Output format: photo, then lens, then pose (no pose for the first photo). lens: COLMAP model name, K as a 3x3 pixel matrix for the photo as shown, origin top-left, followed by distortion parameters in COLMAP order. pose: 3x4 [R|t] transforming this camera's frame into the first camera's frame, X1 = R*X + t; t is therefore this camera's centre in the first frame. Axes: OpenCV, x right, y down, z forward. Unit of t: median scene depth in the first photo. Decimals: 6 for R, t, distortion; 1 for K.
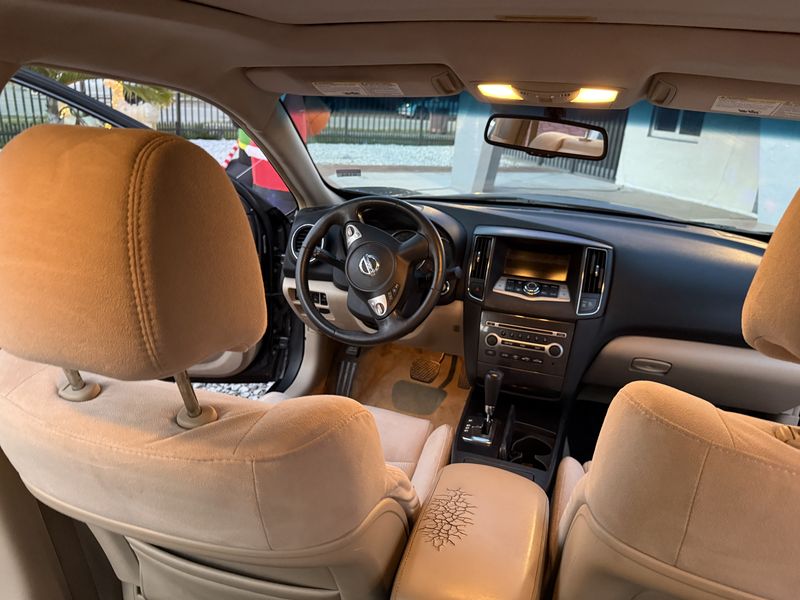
lens RADIAL K [[572.0, 0, 400.0], [0, 572.0, 300.0], [0, 0, 1]] dist [0.003072, -0.002796]
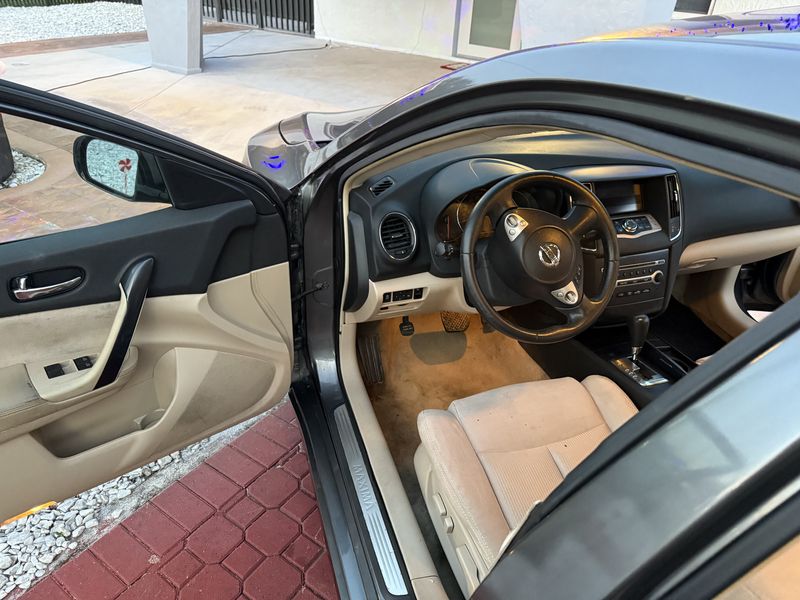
lens RADIAL K [[572.0, 0, 400.0], [0, 572.0, 300.0], [0, 0, 1]] dist [0.003072, -0.002796]
pose [[0.806365, -0.328051, 0.492096, -0.670294], [0.195021, 0.933012, 0.302416, -0.294073], [-0.558339, -0.147889, 0.816325, 0.365730]]
